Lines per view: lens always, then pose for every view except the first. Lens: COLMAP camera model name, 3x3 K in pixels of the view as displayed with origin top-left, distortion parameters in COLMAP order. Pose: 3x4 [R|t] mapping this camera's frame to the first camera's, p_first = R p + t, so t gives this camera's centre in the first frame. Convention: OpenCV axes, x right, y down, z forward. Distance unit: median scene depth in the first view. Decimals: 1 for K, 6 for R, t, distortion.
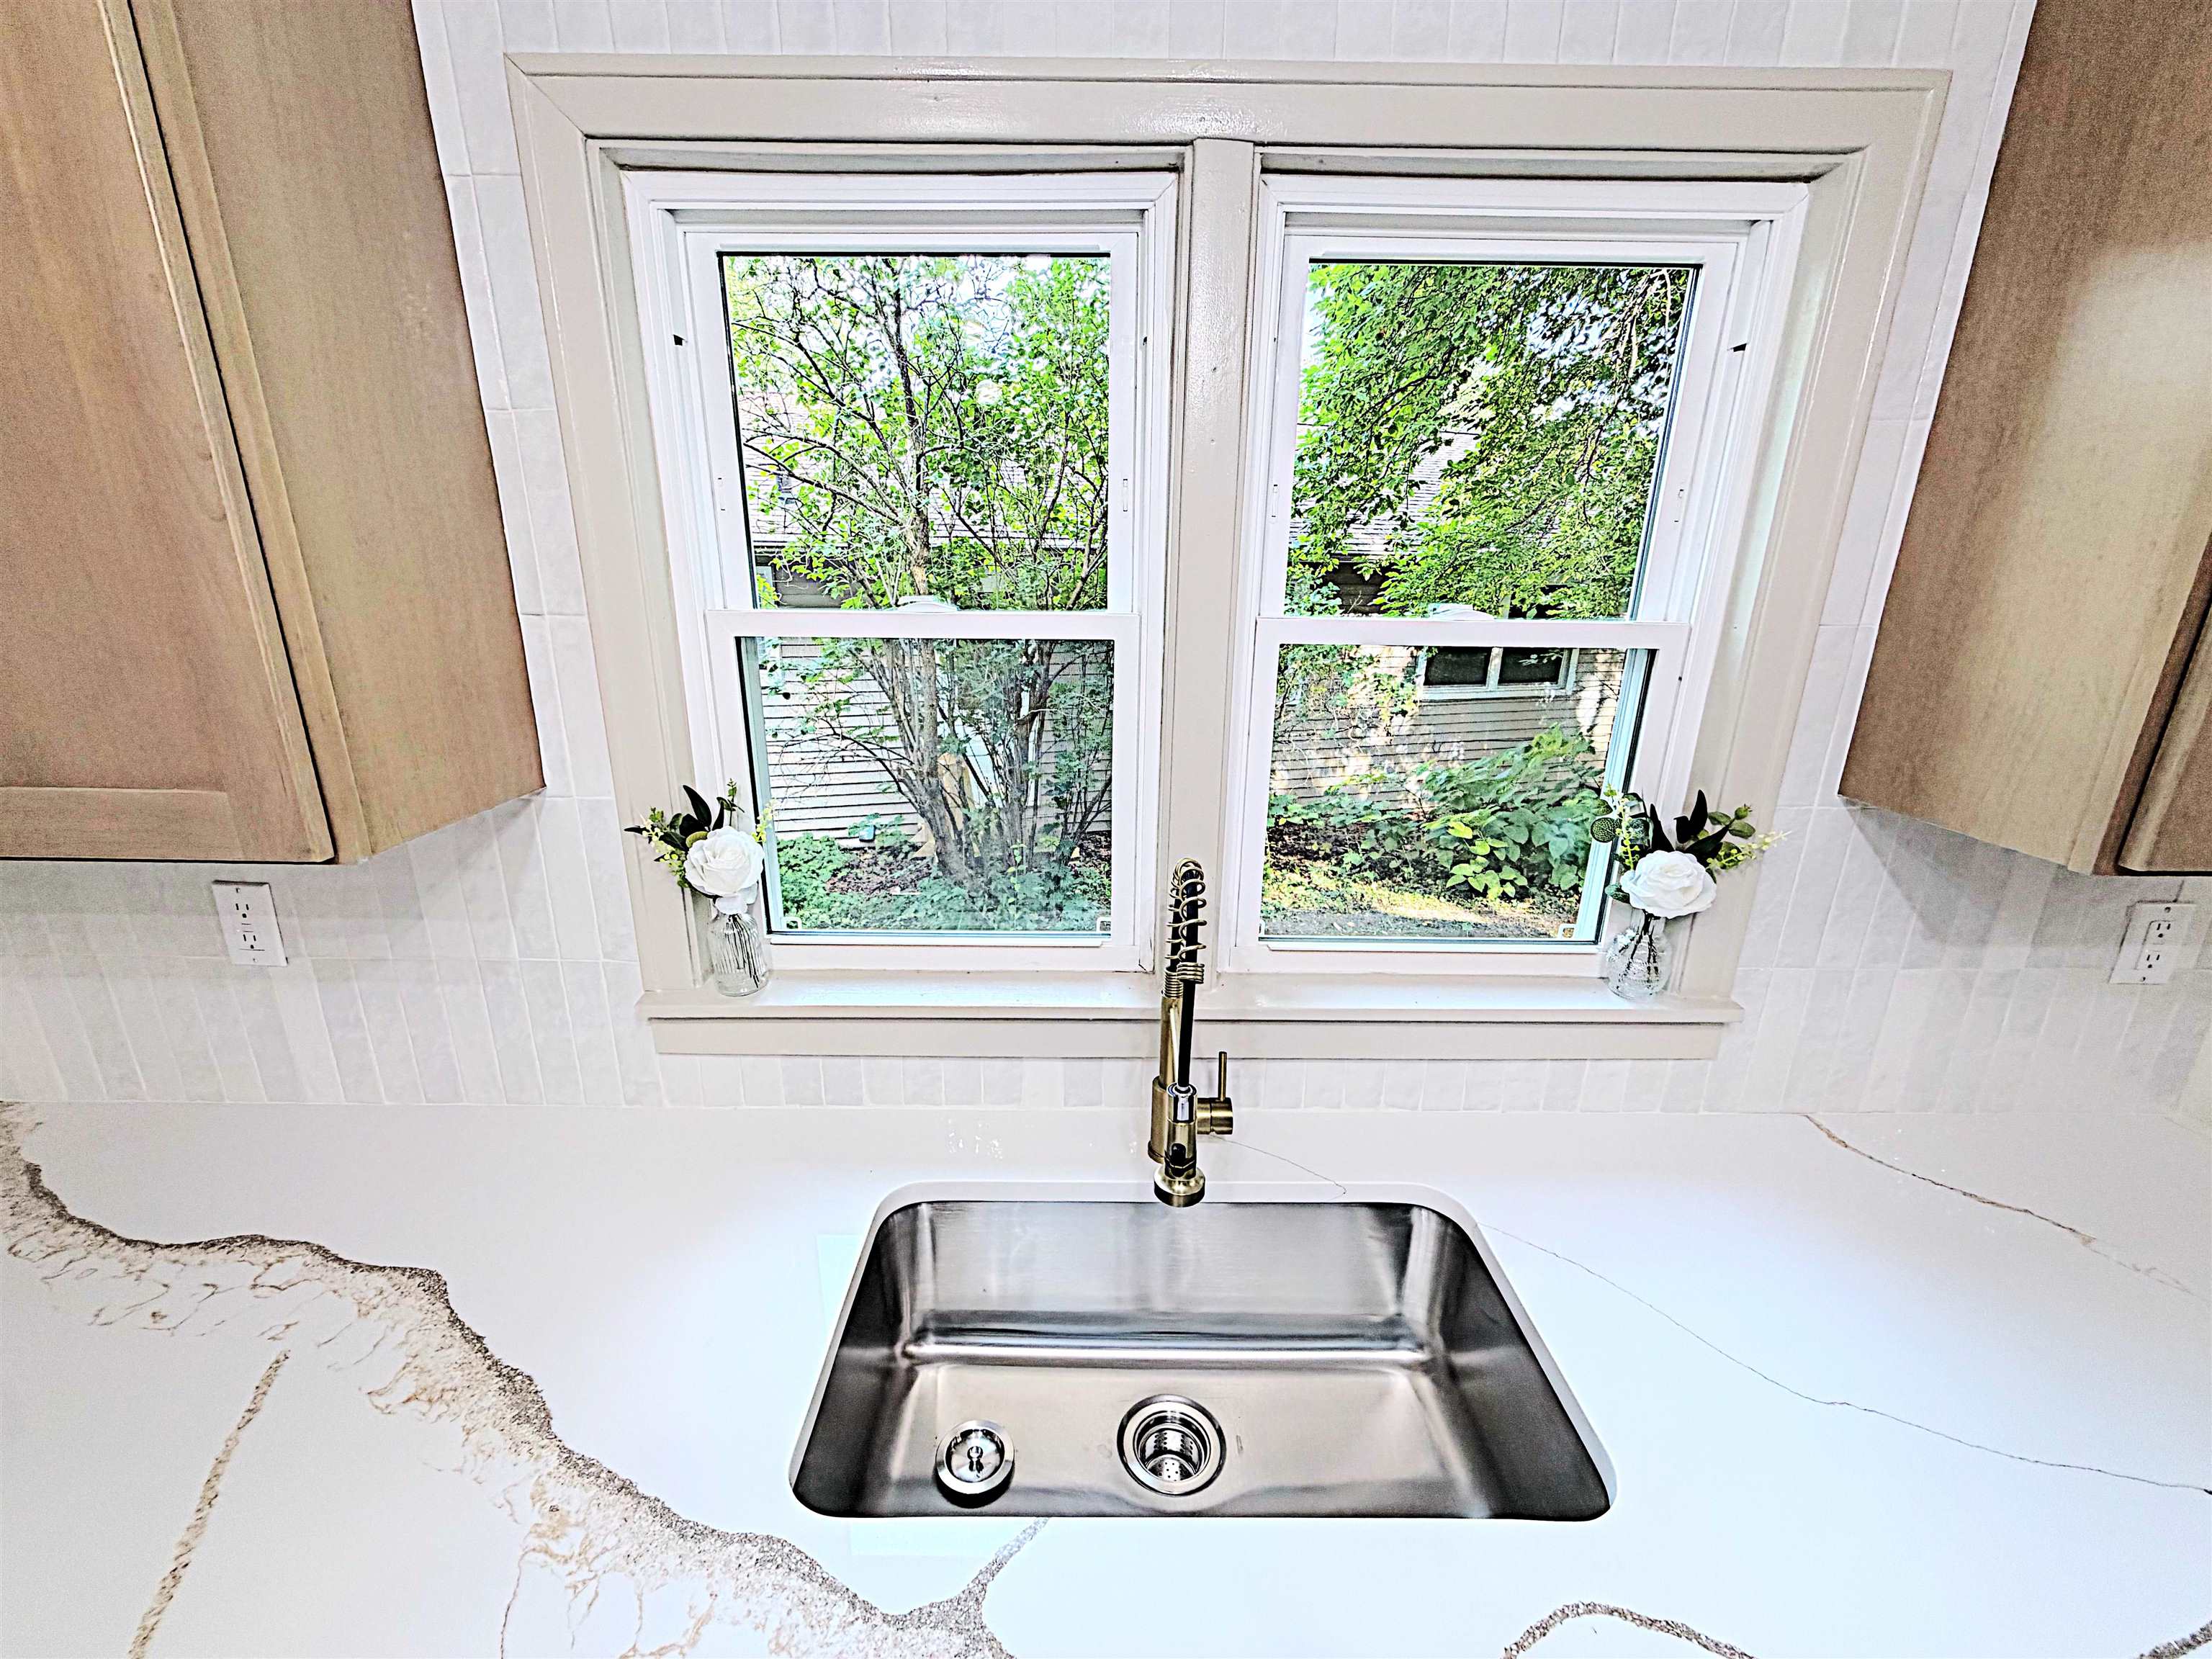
lens RADIAL K [[879.4, 0, 1105.7], [0, 879.4, 830.2], [0, 0, 1]] dist [0.001540, -0.000386]
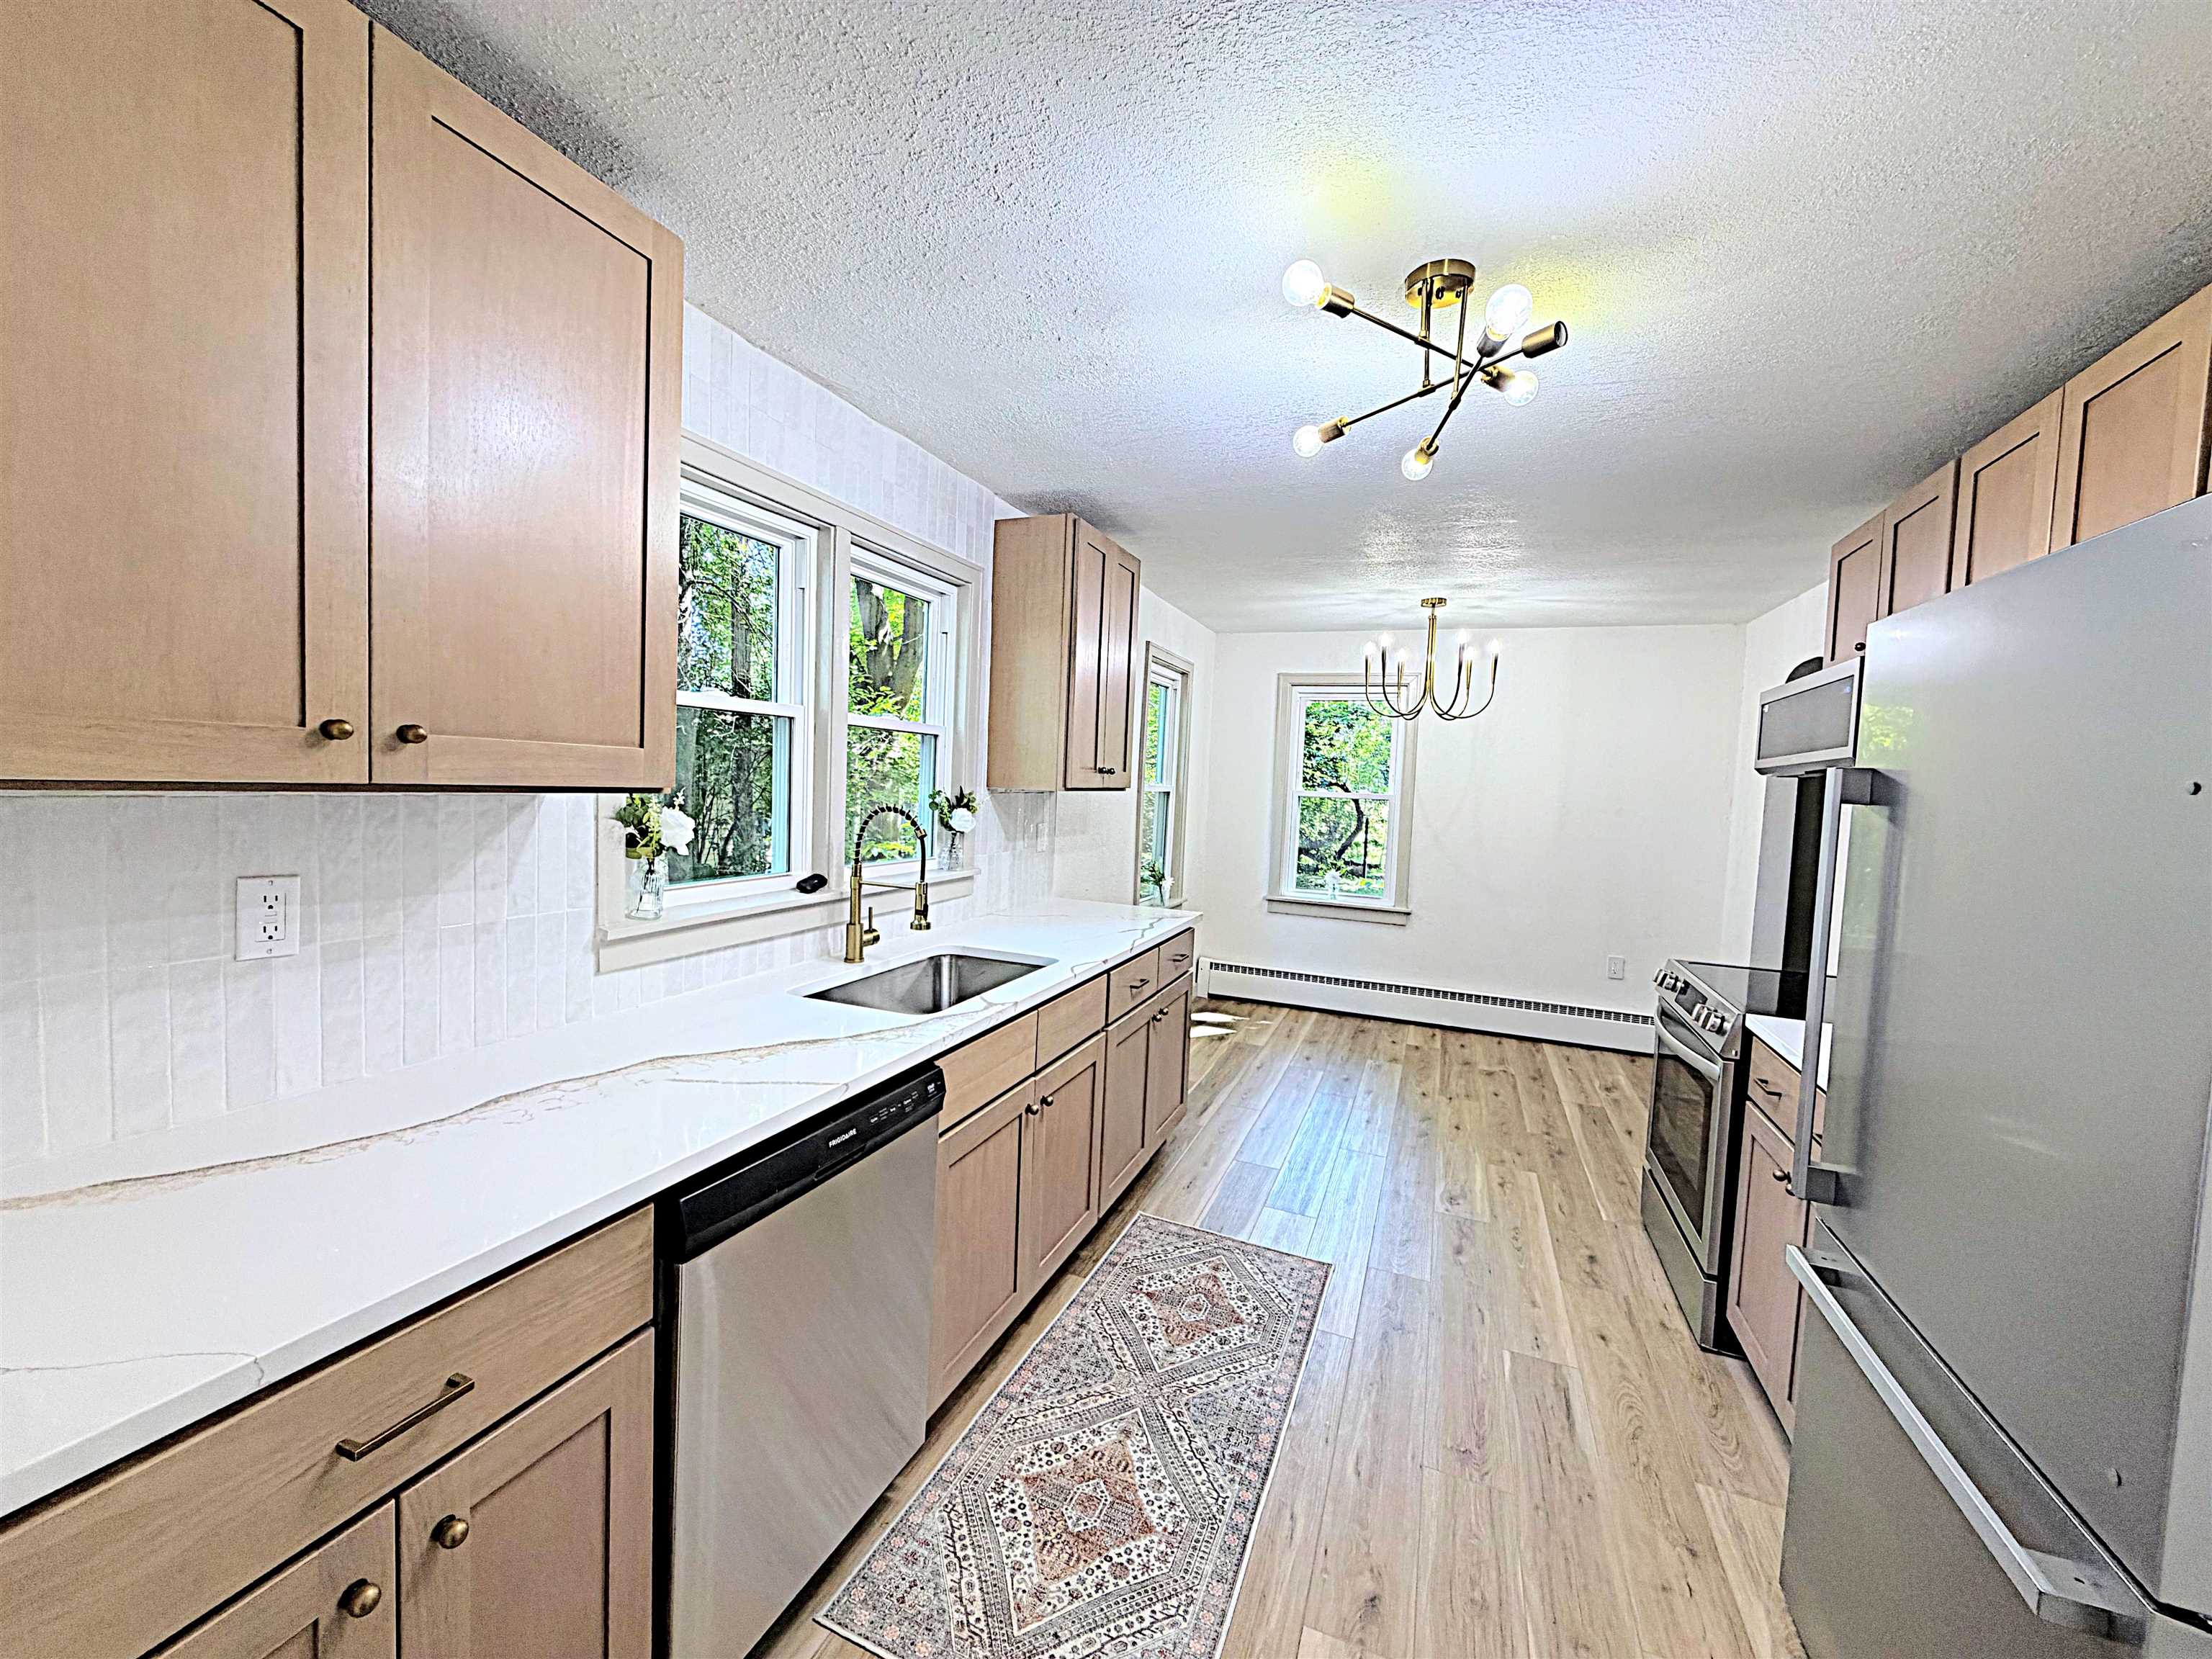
lens RADIAL K [[879.4, 0, 1096.2], [0, 879.4, 835.9], [0, 0, 1]] dist [0.001540, -0.000386]
pose [[0.386390, -0.055044, 0.920692, -1.573328], [0.229839, 0.972474, -0.038318, 0.287319], [-0.893239, 0.226417, 0.388405, -0.364966]]
